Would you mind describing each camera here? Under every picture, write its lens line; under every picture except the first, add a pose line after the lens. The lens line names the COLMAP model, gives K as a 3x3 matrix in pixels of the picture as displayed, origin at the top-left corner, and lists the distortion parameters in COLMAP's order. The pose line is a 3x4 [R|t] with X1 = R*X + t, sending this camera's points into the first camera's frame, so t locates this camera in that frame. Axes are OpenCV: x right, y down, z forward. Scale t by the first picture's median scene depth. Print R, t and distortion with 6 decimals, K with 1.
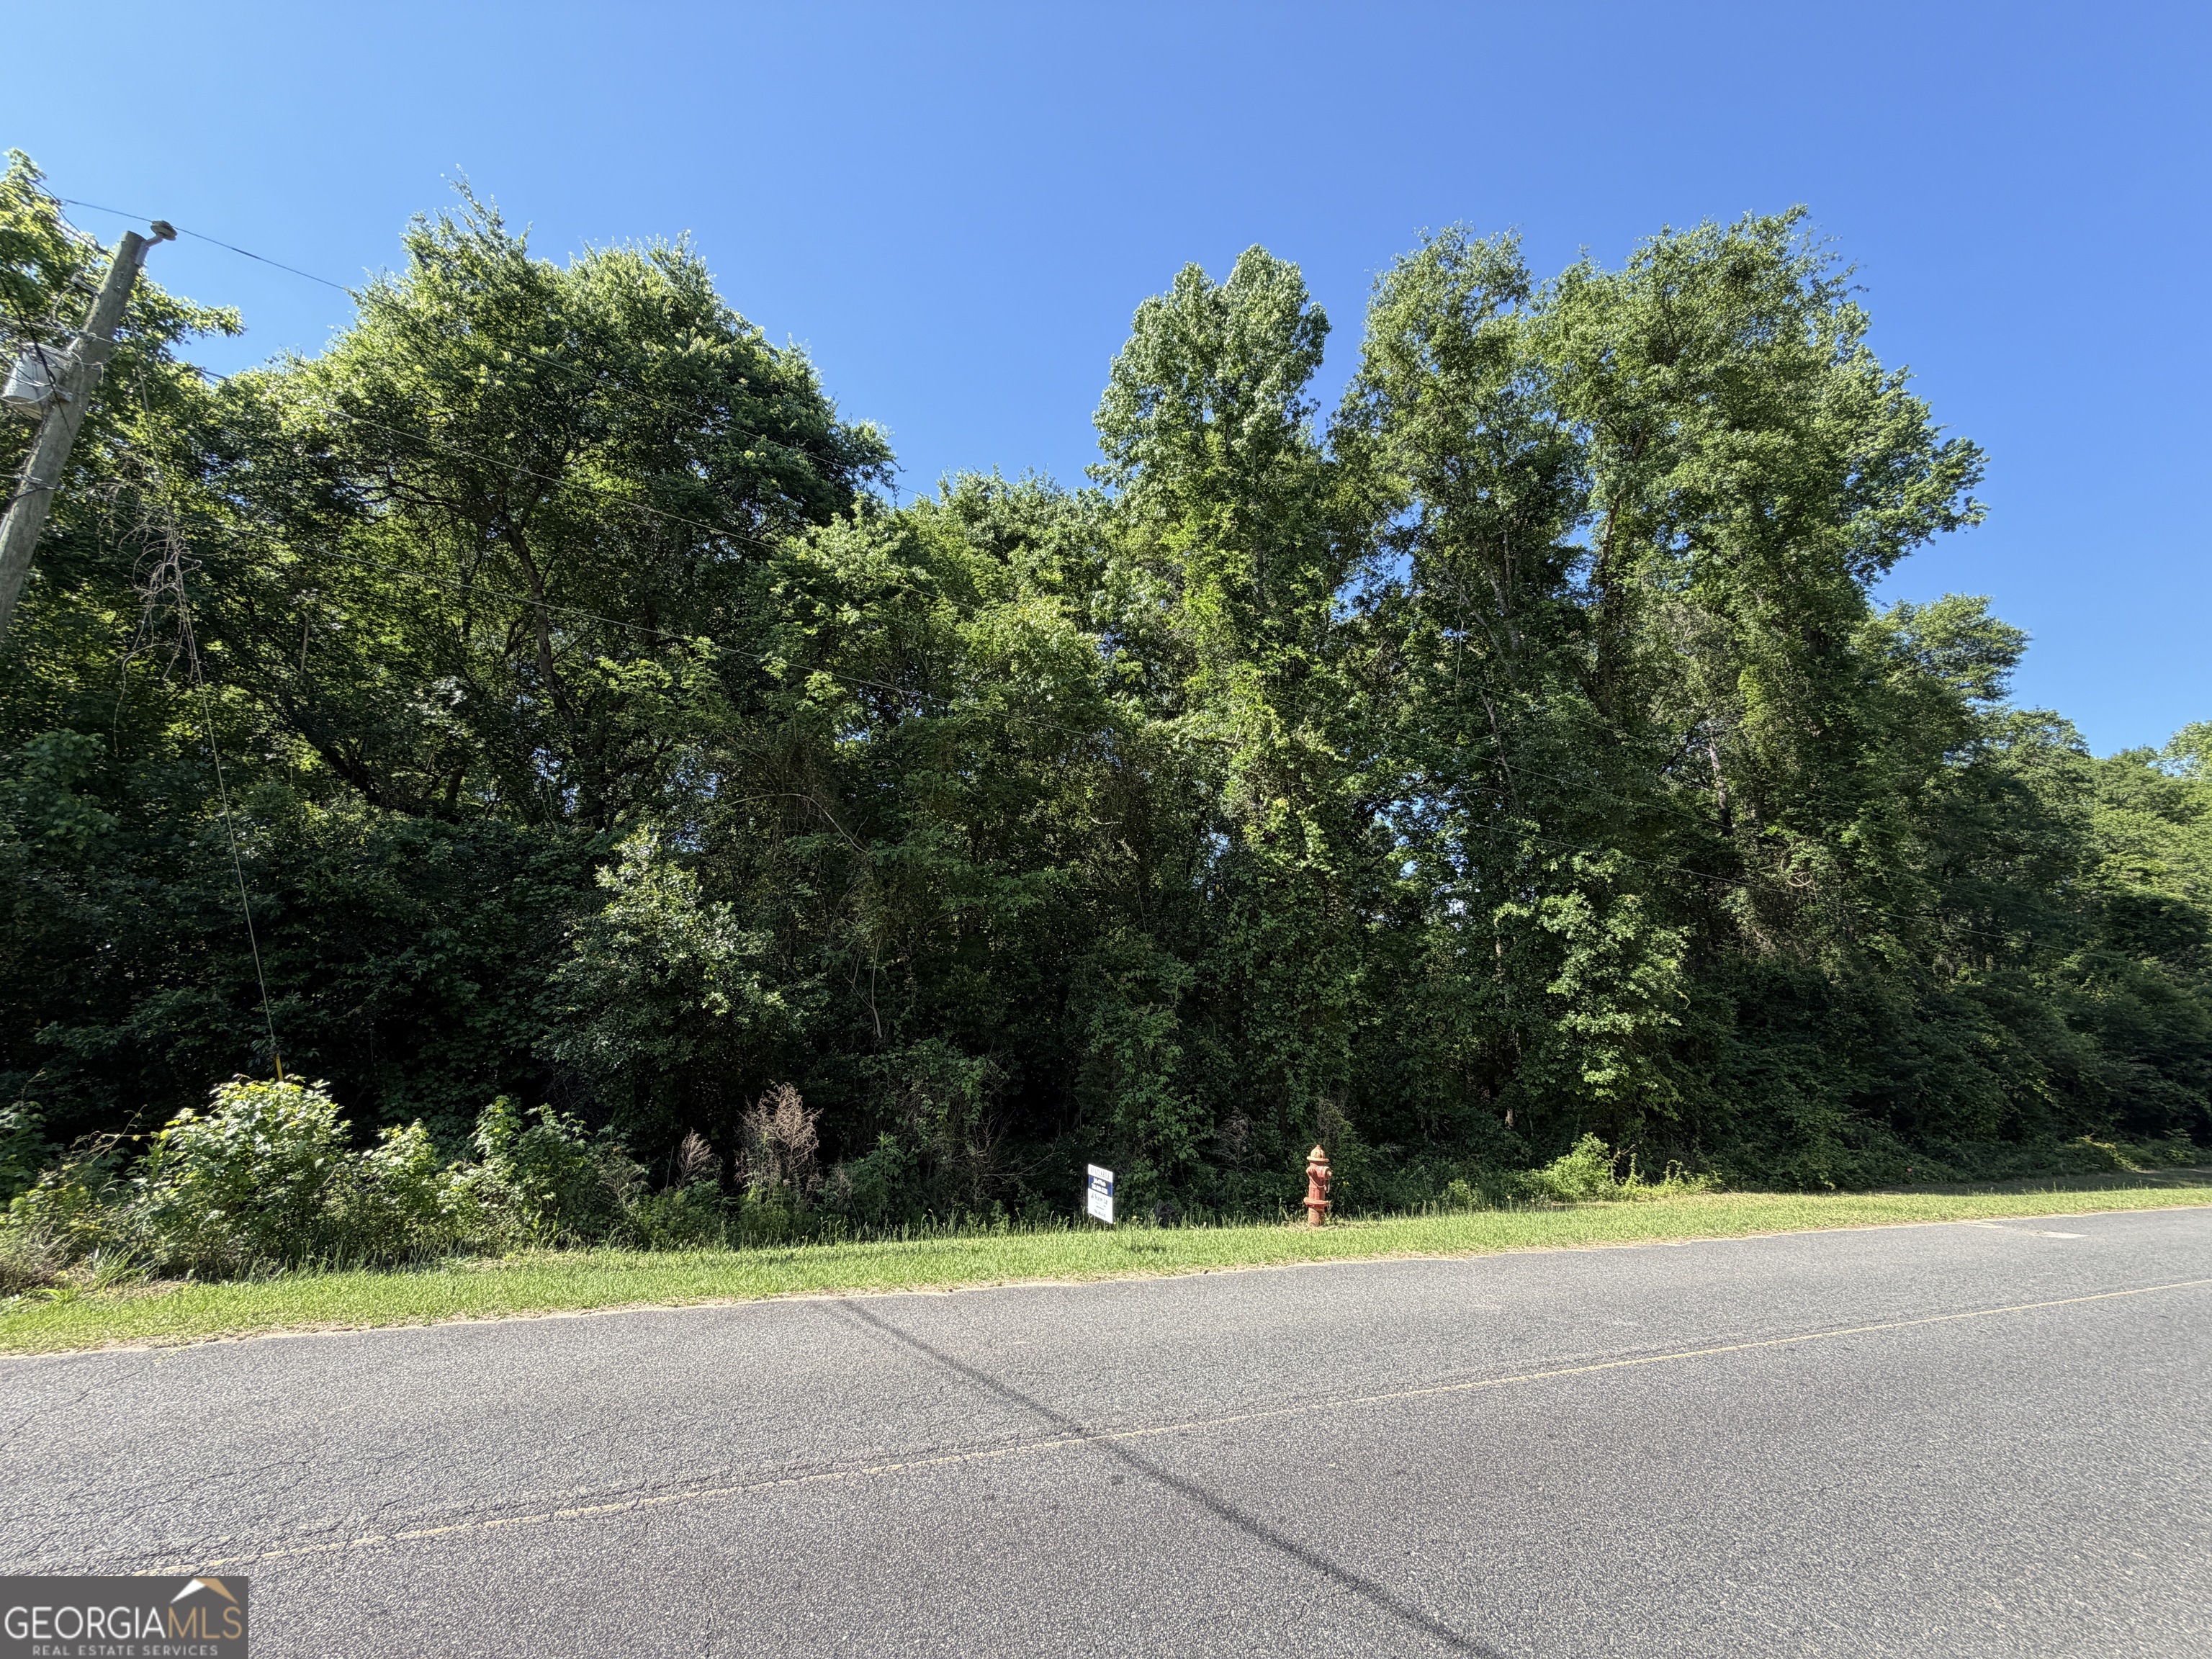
lens RADIAL K [[876.9, 0, 1104.4], [0, 876.9, 823.7], [0, 0, 1]] dist [0.000604, -0.000081]
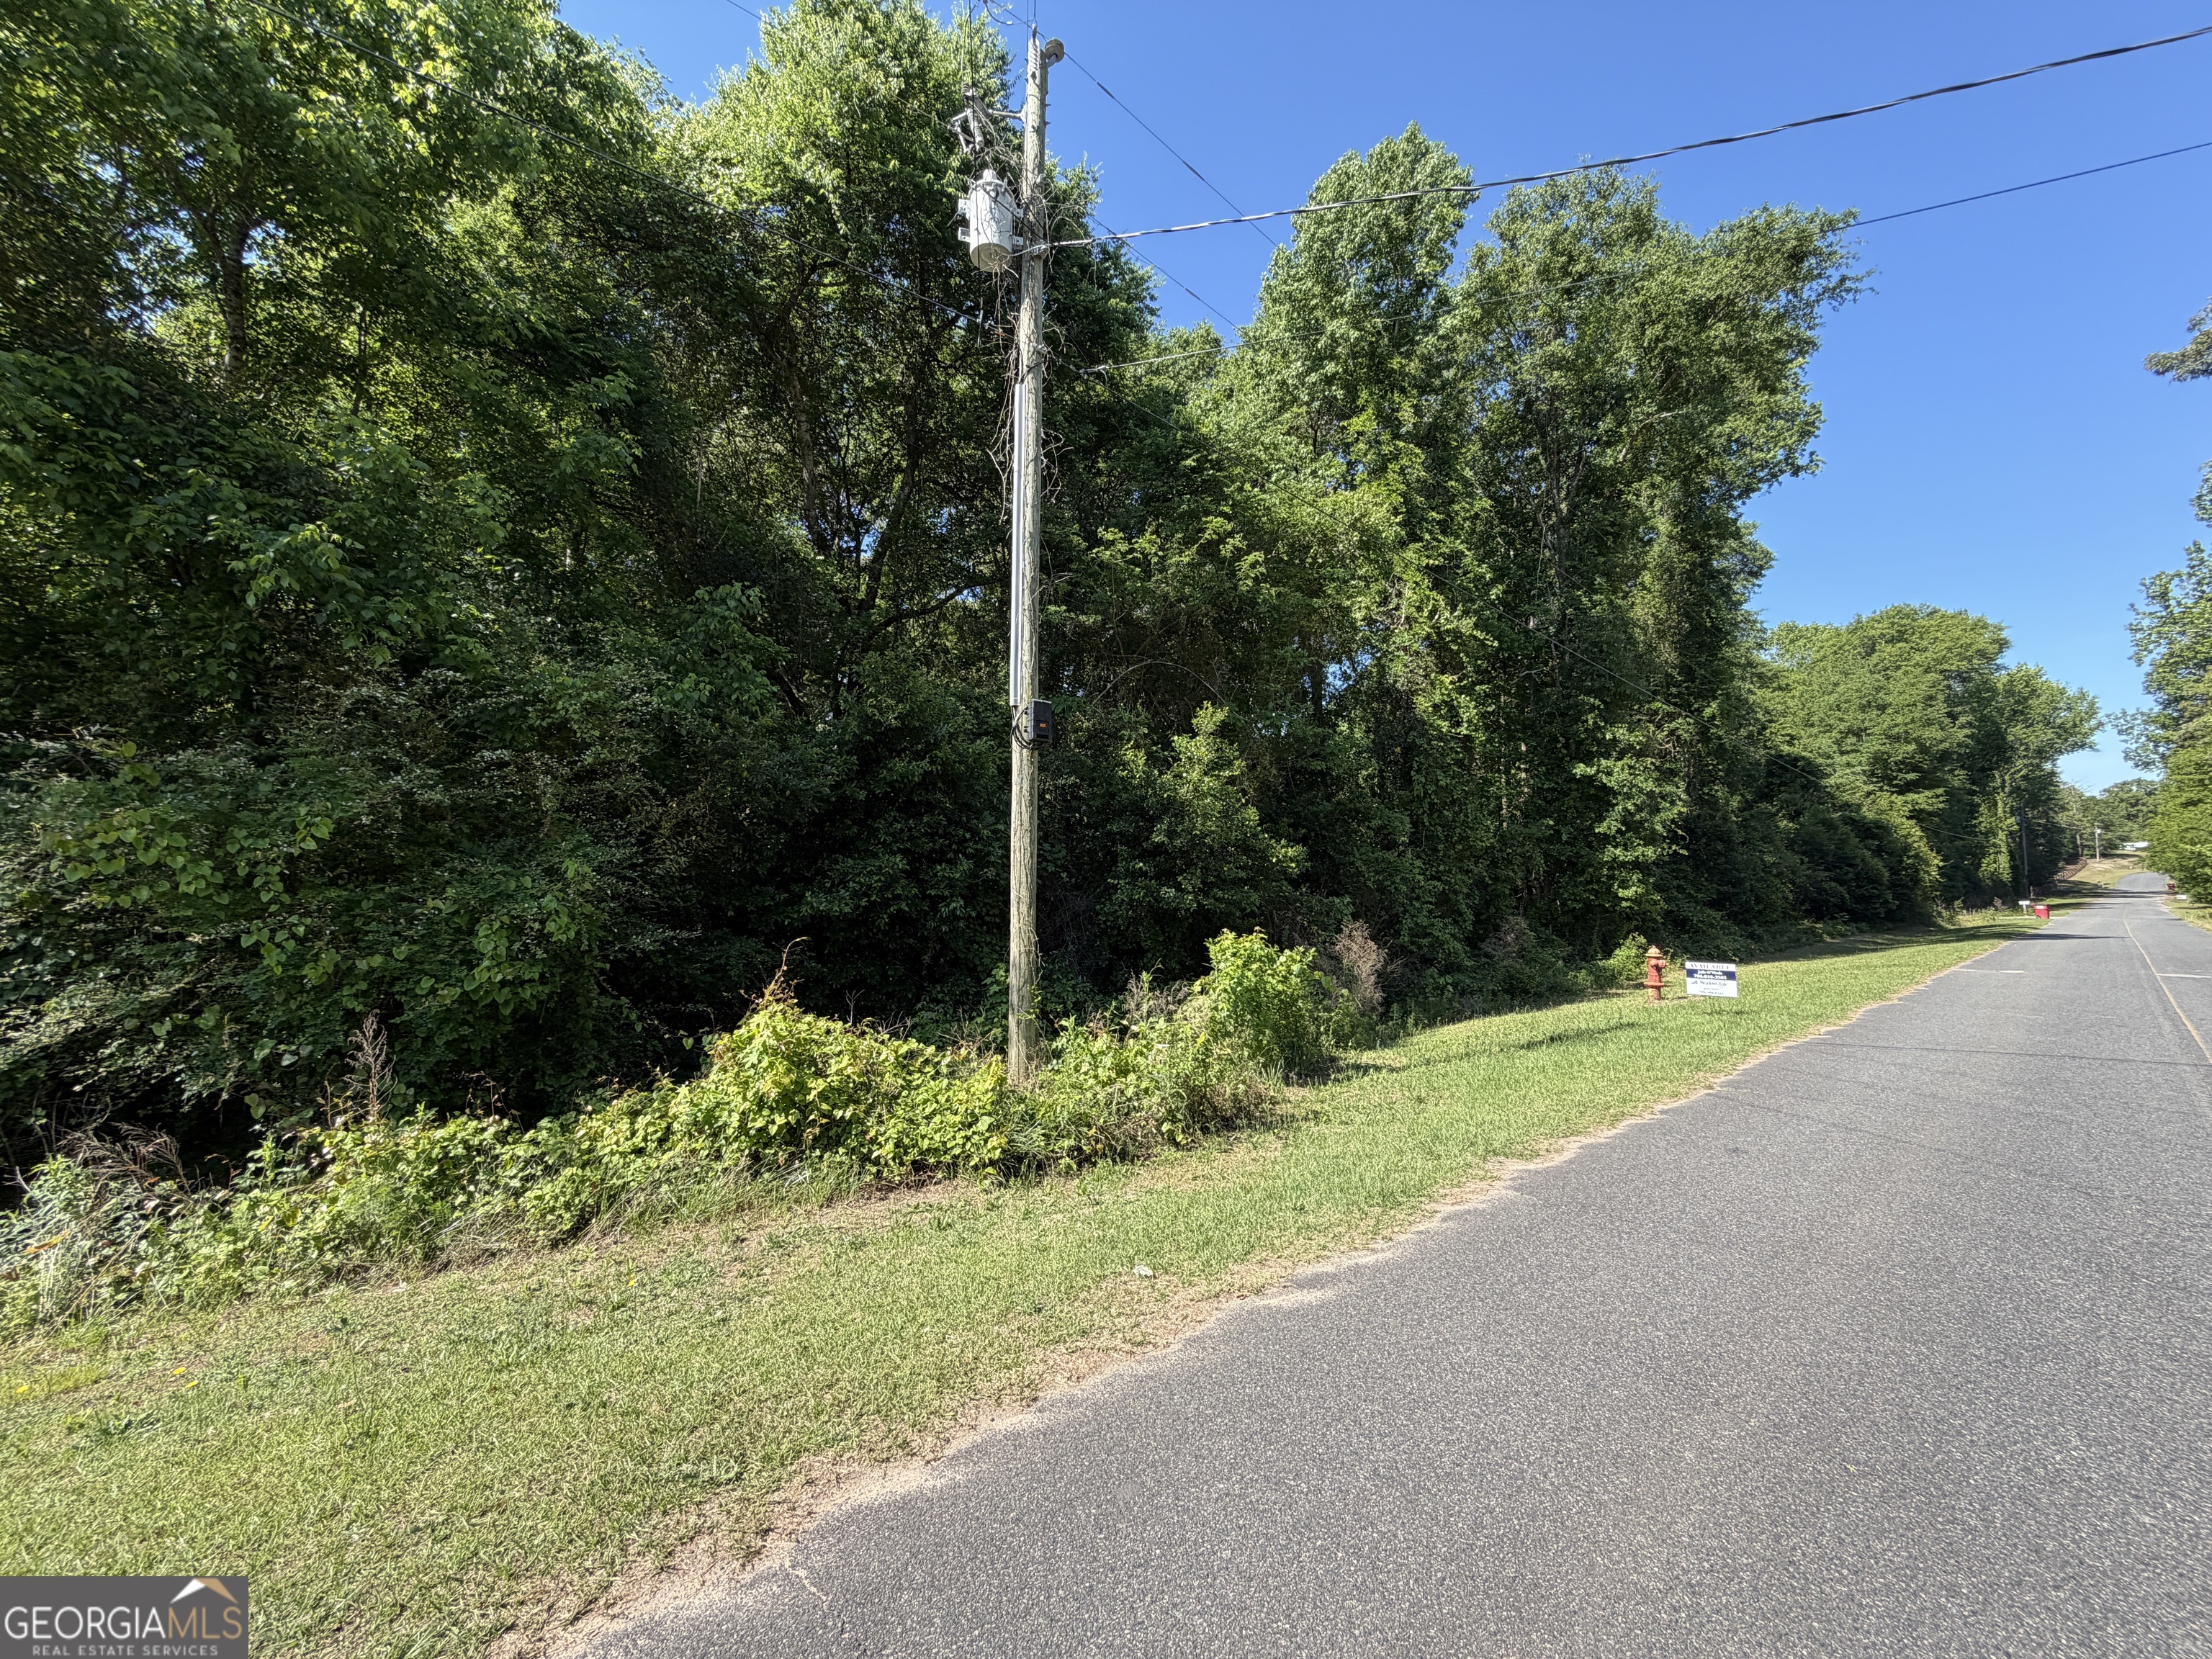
lens RADIAL K [[876.9, 0, 1104.4], [0, 876.9, 823.7], [0, 0, 1]] dist [0.000604, -0.000081]
pose [[0.954488, -0.014978, 0.297872, -0.585390], [-0.038852, 0.983984, 0.173973, -0.019717], [-0.295707, -0.177629, 0.938619, -0.013300]]
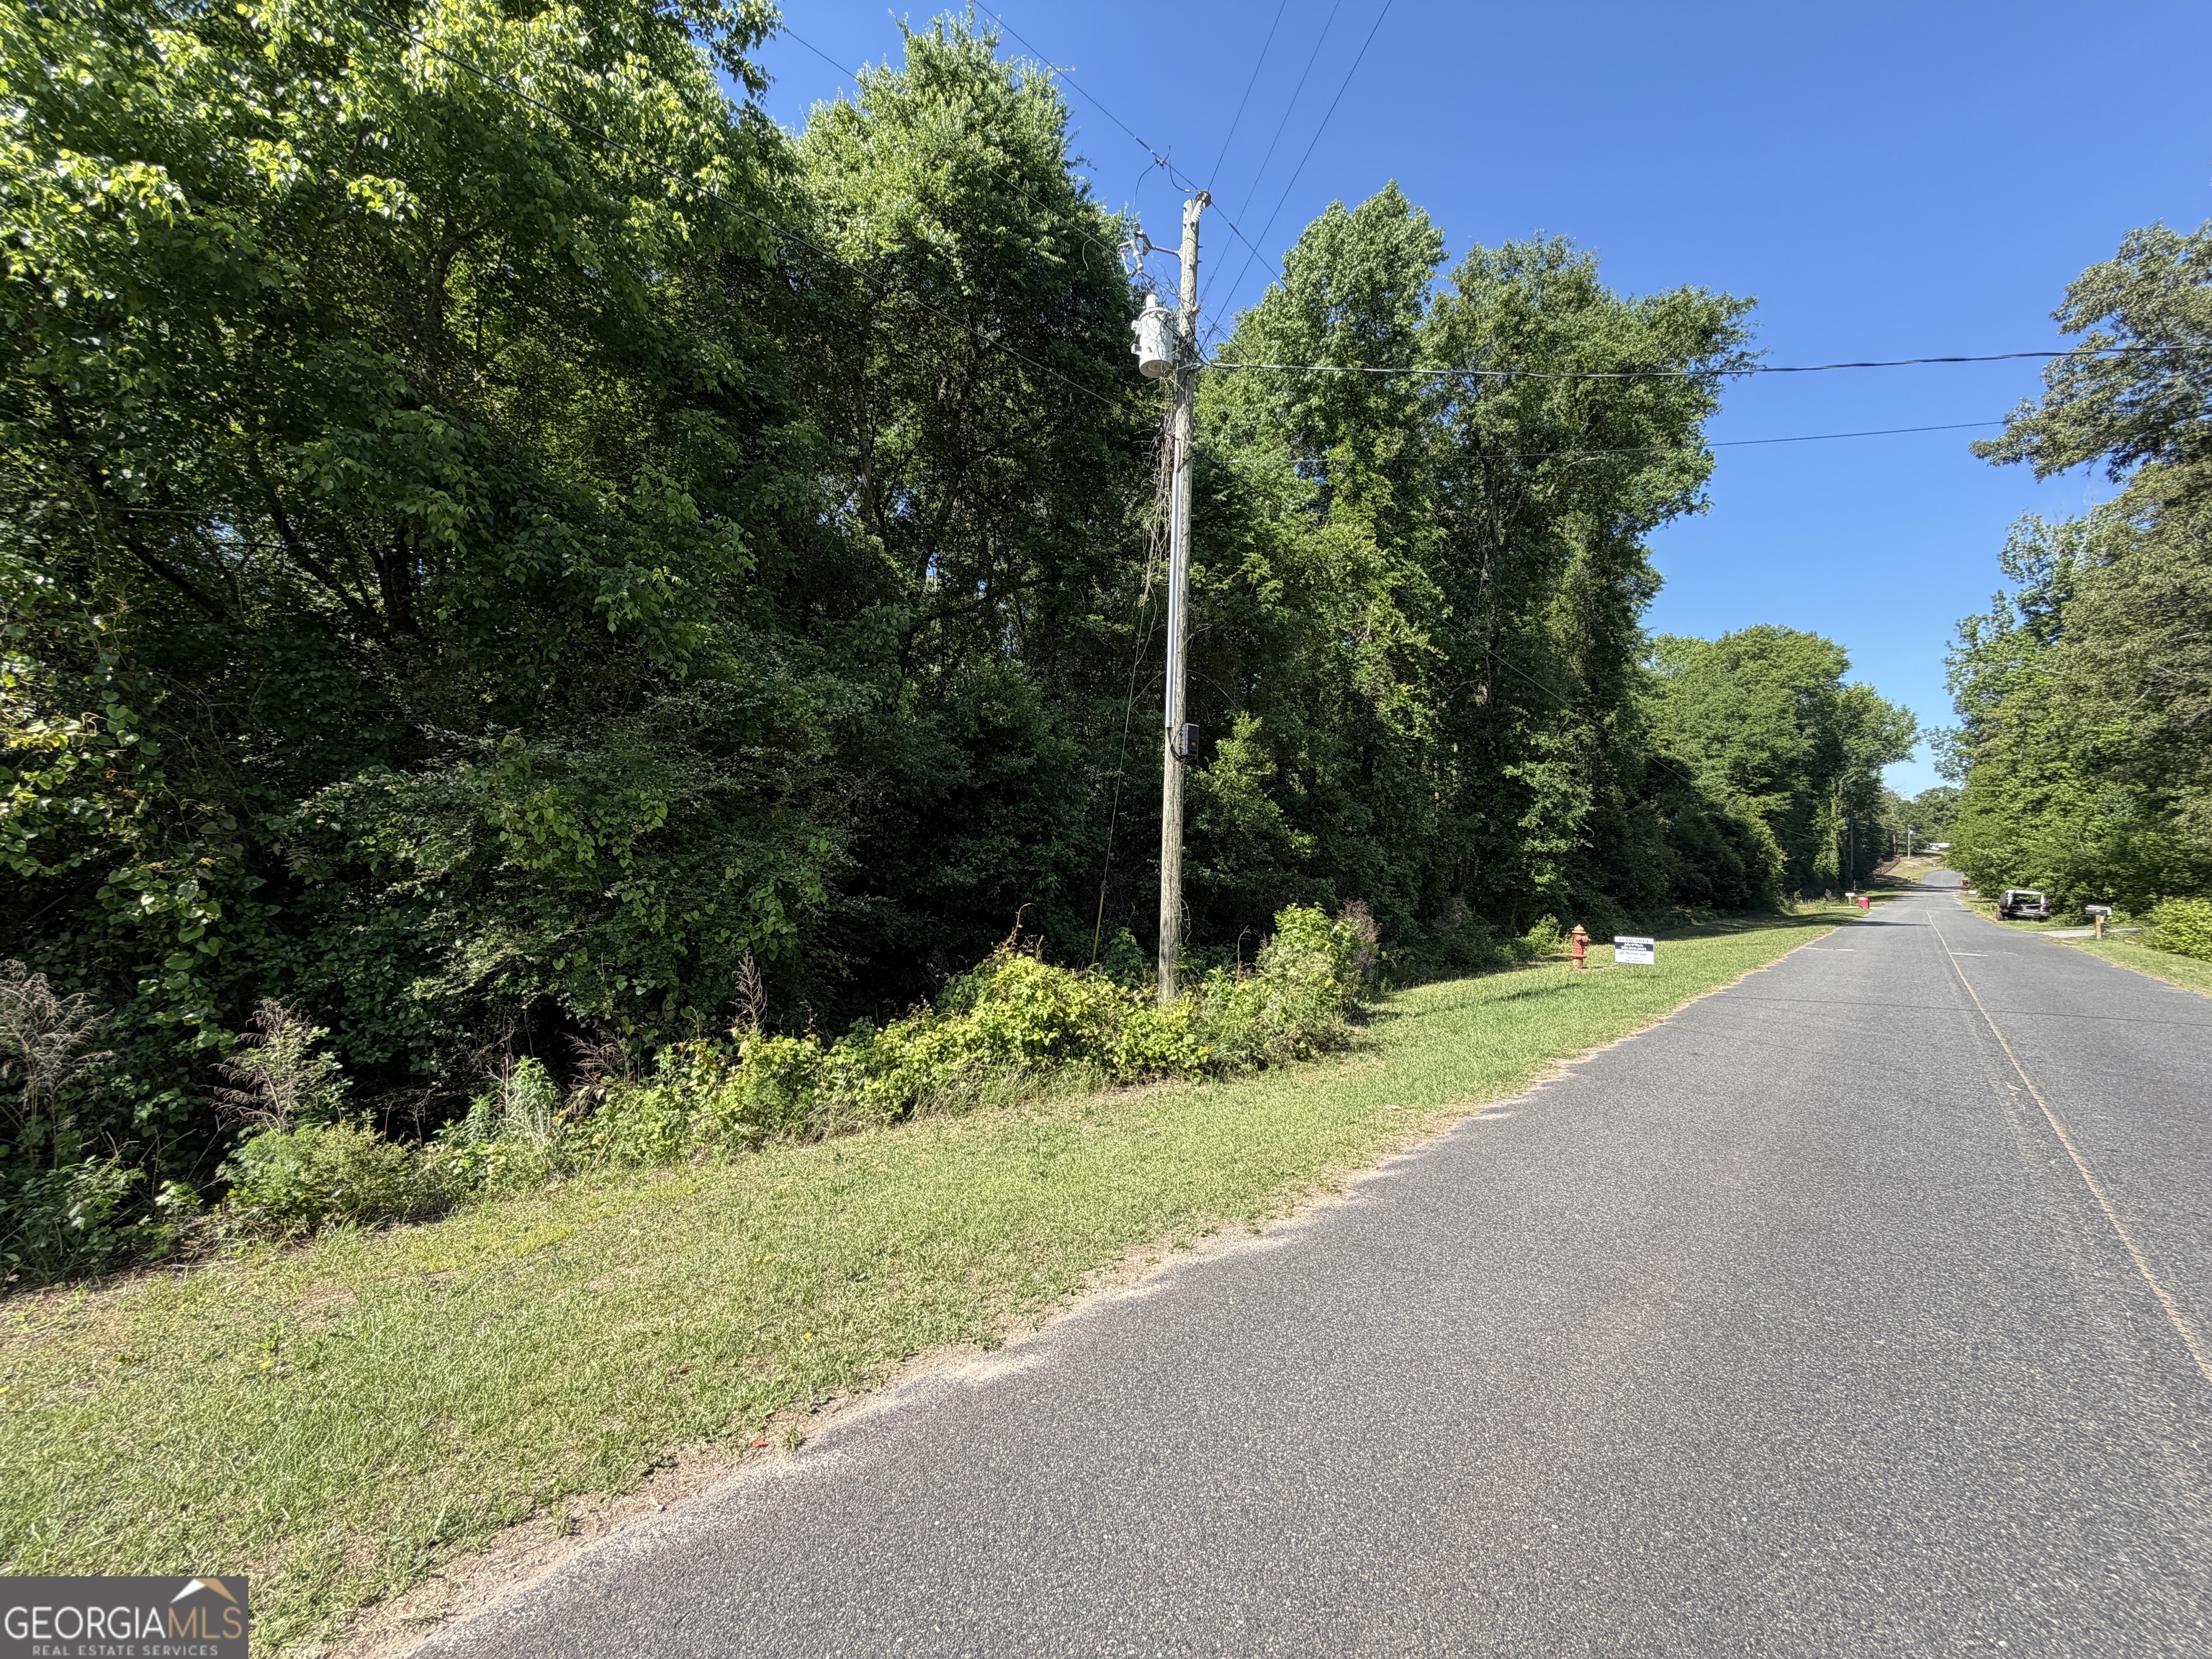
lens RADIAL K [[876.9, 0, 1104.4], [0, 876.9, 823.7], [0, 0, 1]] dist [0.000604, -0.000081]
pose [[0.918420, 0.002659, 0.395598, -0.735927], [-0.086987, 0.976861, 0.195385, -0.042319], [-0.385925, -0.213857, 0.897400, -0.072931]]
